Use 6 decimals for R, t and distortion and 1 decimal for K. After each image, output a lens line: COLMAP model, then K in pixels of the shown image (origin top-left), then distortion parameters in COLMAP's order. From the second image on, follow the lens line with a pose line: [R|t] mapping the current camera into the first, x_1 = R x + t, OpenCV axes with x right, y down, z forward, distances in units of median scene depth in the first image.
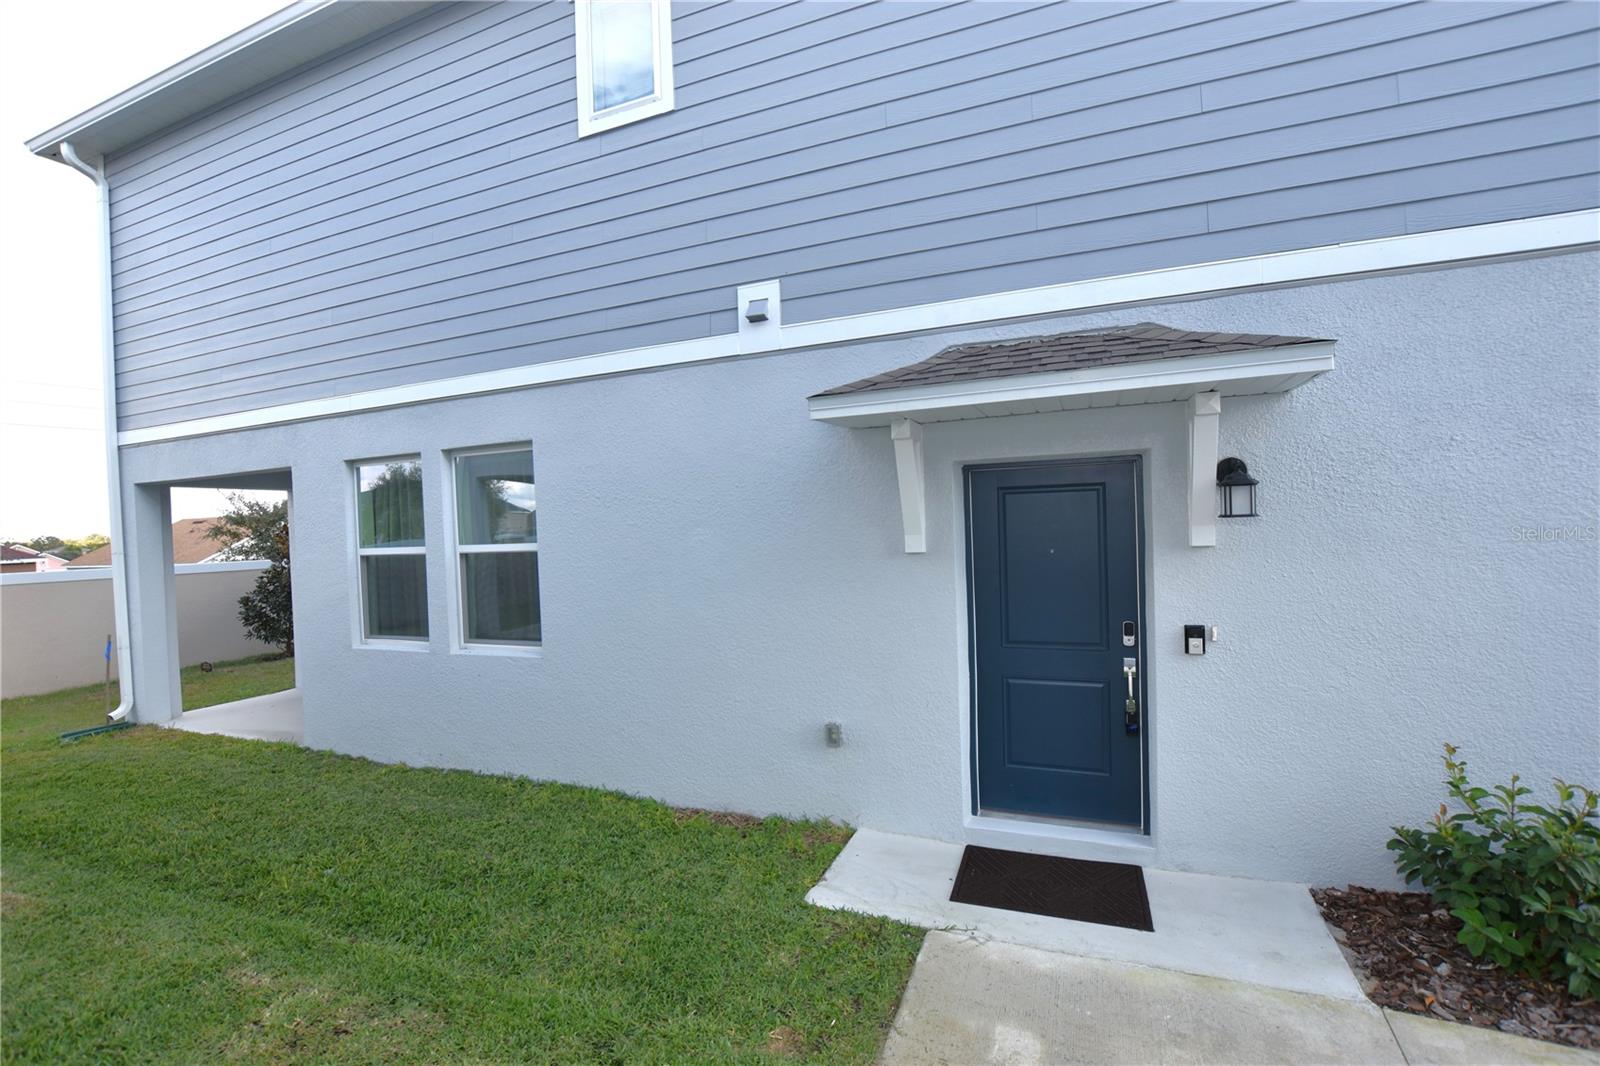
lens RADIAL K [[713.1, 0, 795.1], [0, 713.1, 533.2], [0, 0, 1]] dist [-0.032090, 0.004827]
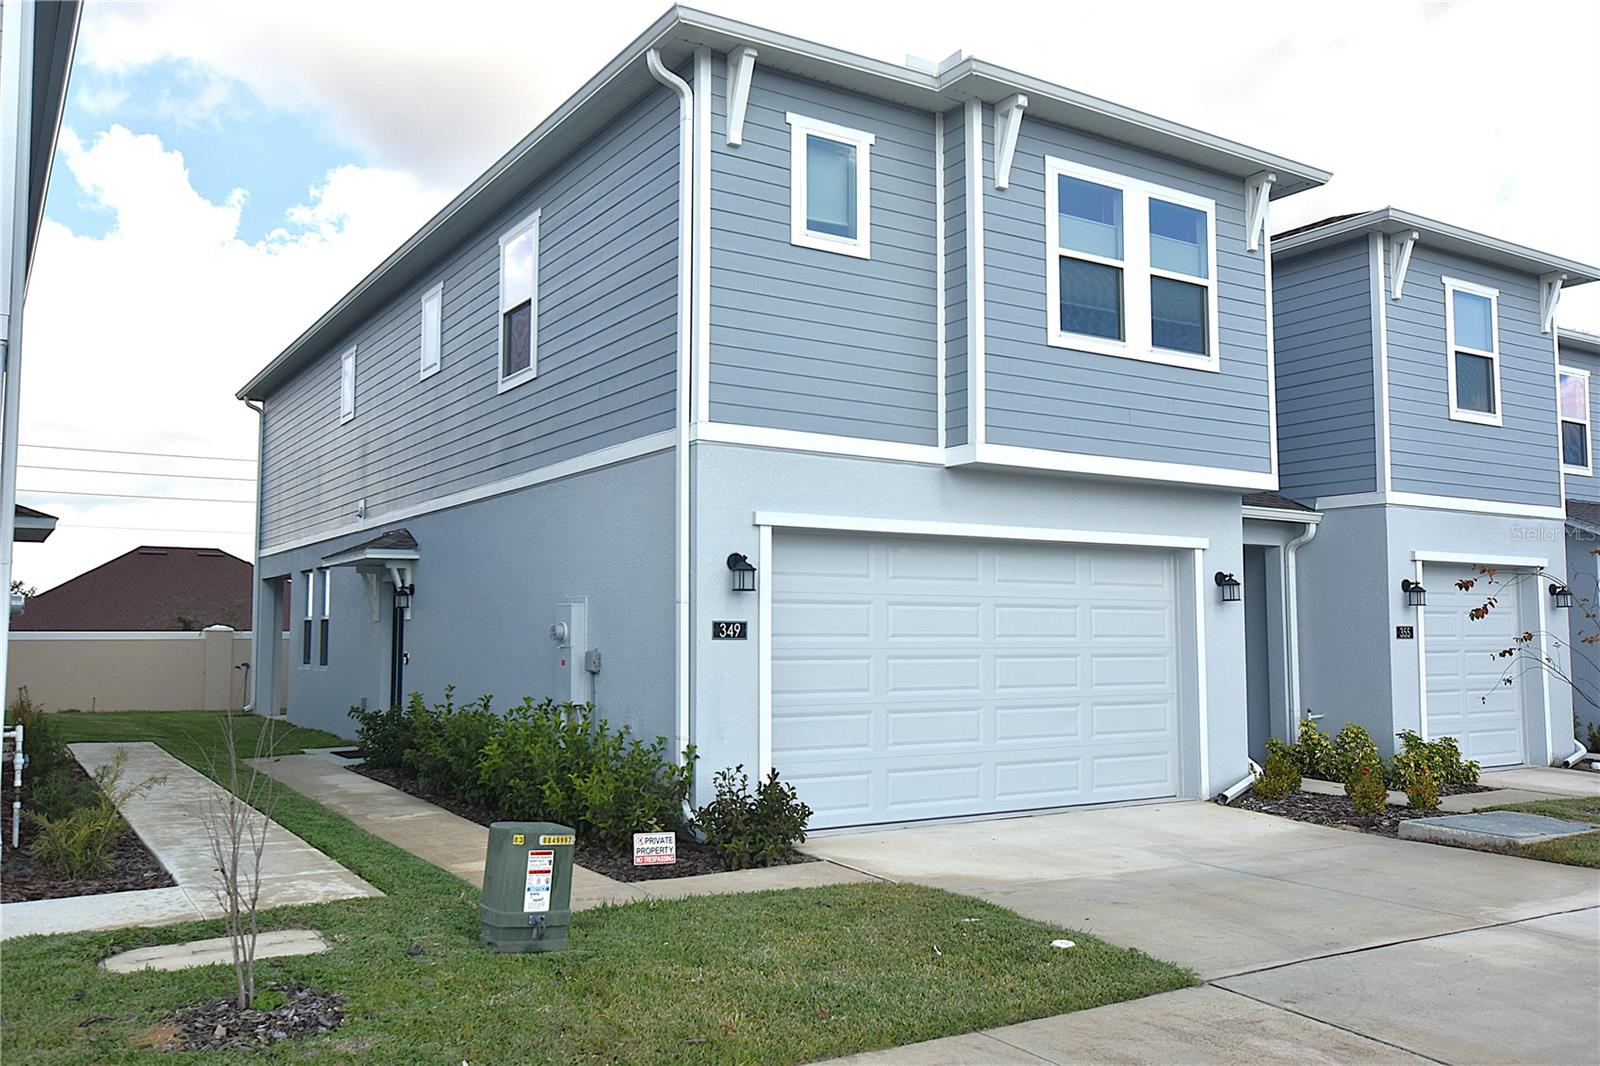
lens RADIAL K [[1262.3, 0, 802.2], [0, 1262.3, 532.2], [0, 0, 1]] dist [-0.016799, 0.001684]
pose [[0.807510, 0.000077, -0.589854, 2.430600], [-0.042738, 0.997379, -0.058379, -0.073105], [0.588303, 0.072350, 0.805397, -0.928435]]
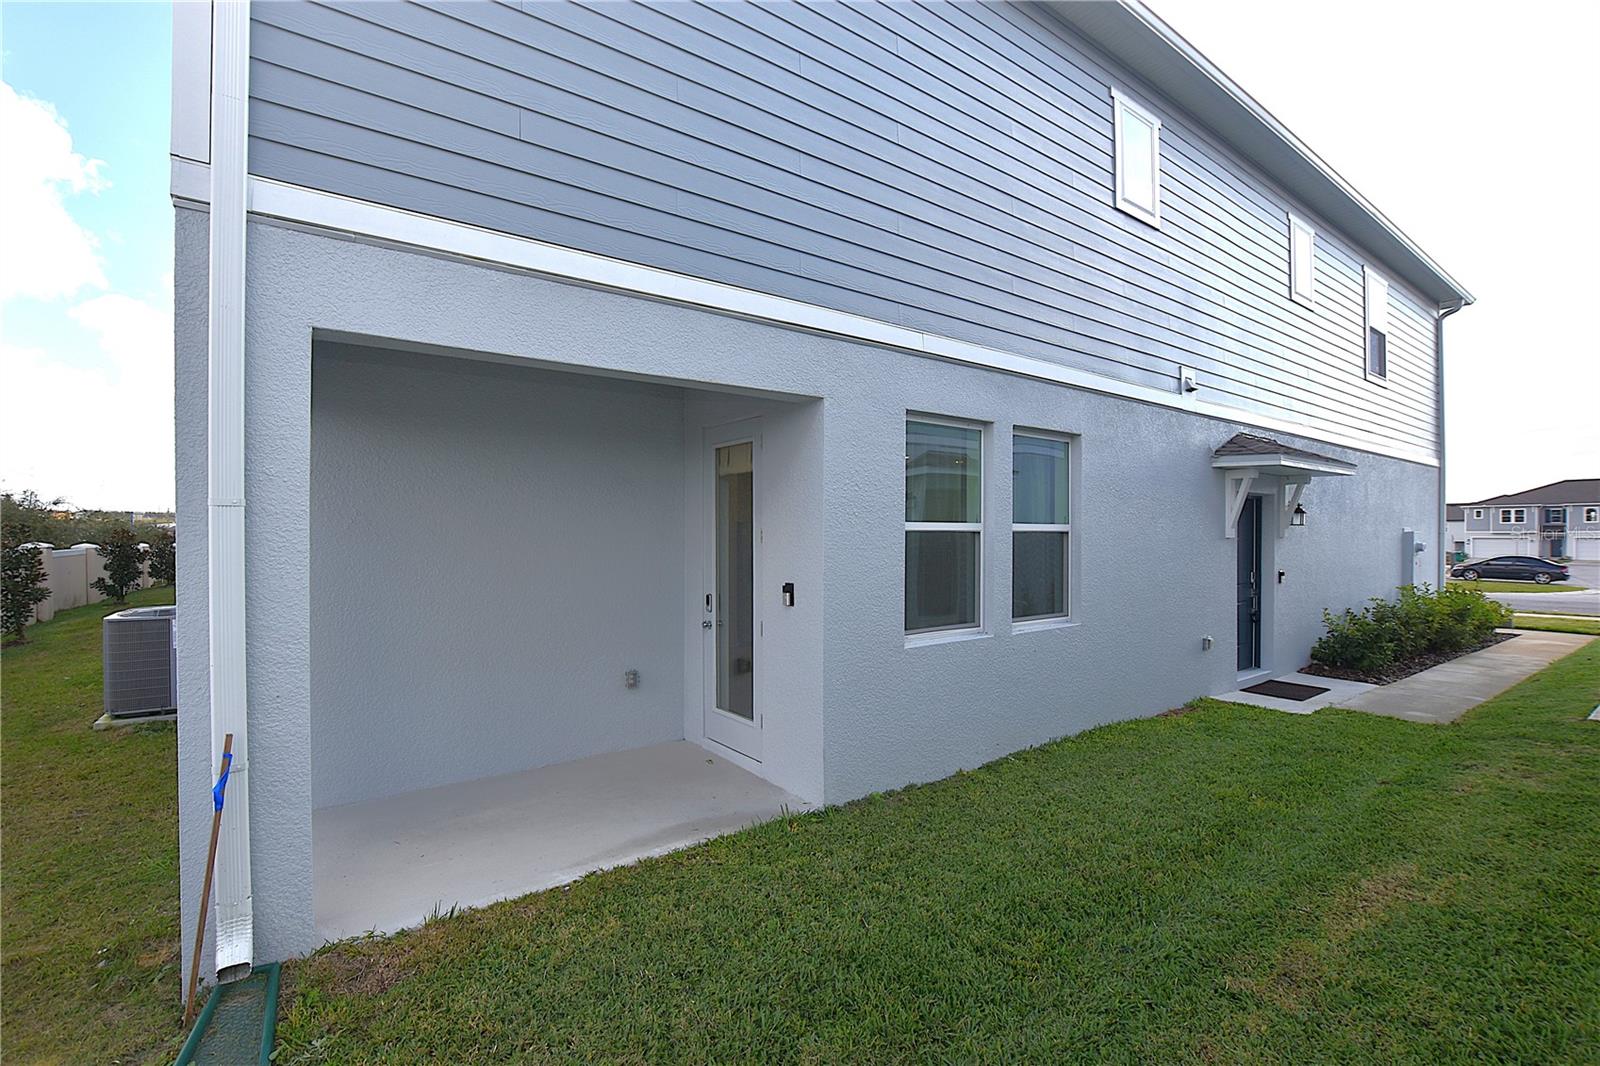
lens RADIAL K [[713.1, 0, 803.0], [0, 713.1, 533.9], [0, 0, 1]] dist [-0.032090, 0.004827]
pose [[0.516622, 0.037403, 0.855396, -1.353538], [-0.009201, 0.999230, -0.038135, 0.066384], [-0.856164, 0.011830, 0.516569, 0.678737]]
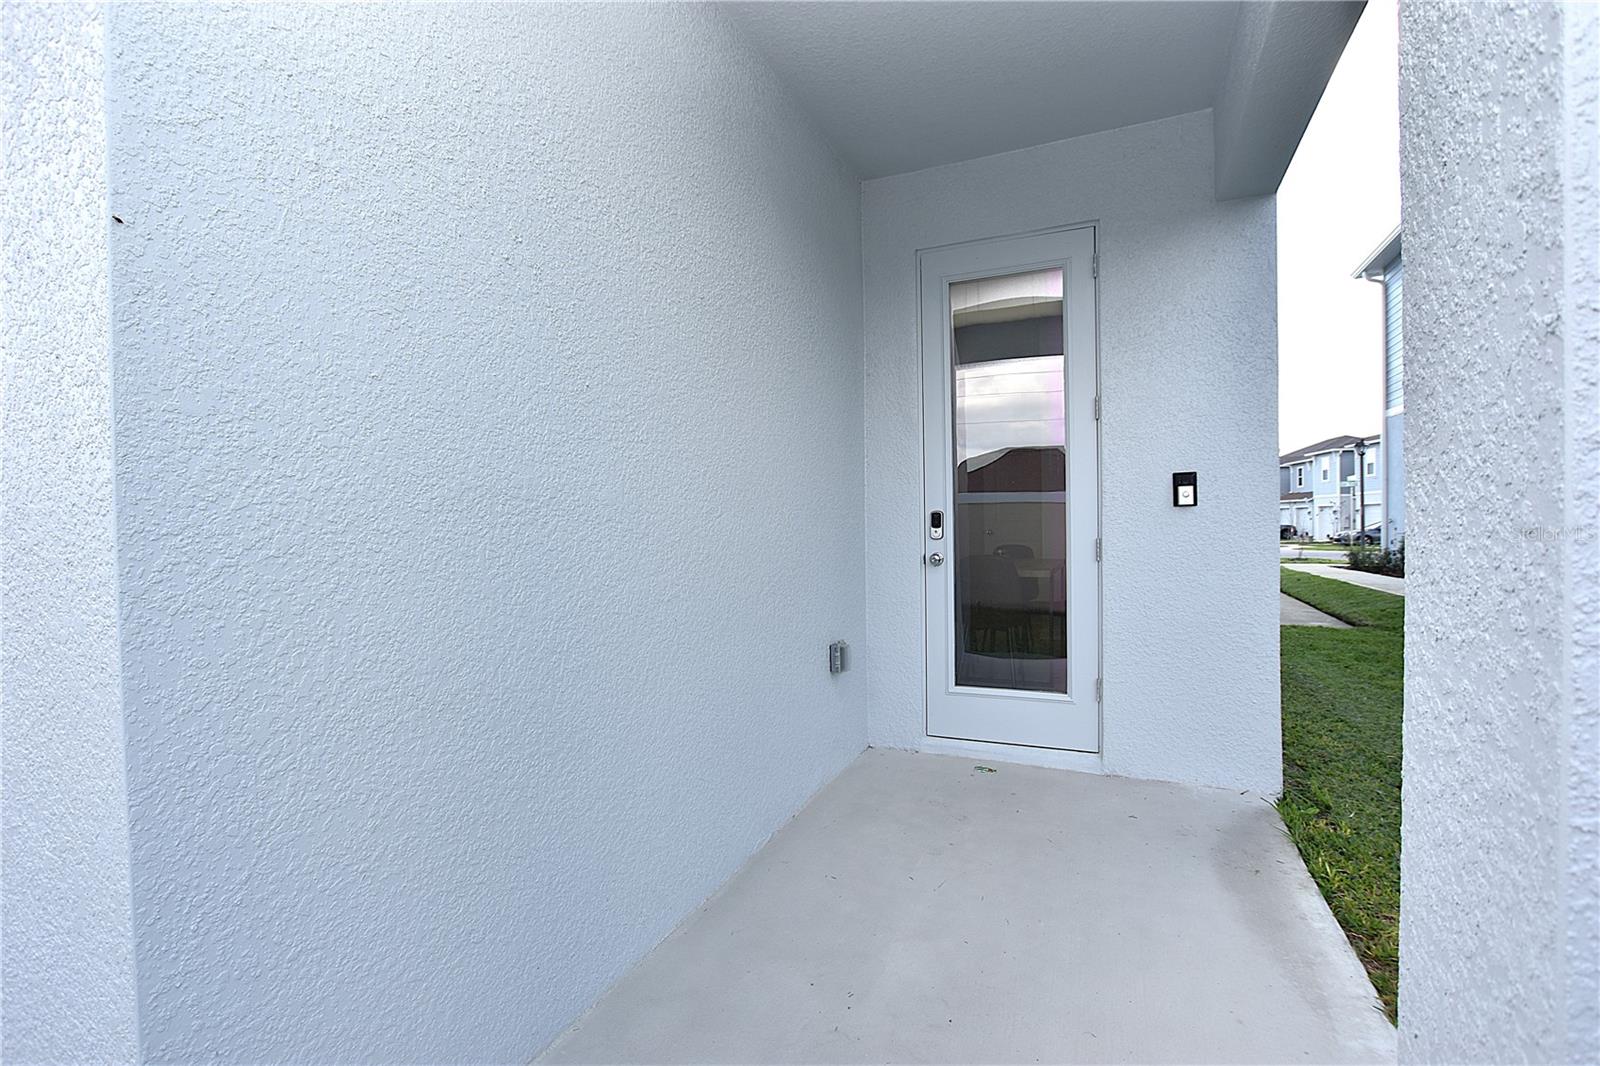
lens RADIAL K [[713.1, 0, 789.8], [0, 713.1, 536.9], [0, 0, 1]] dist [-0.032090, 0.004827]
pose [[0.042900, 0.011063, 0.999018, -1.220902], [0.032804, 0.999384, -0.012476, 0.132814], [-0.998541, 0.033307, 0.042511, 1.339995]]
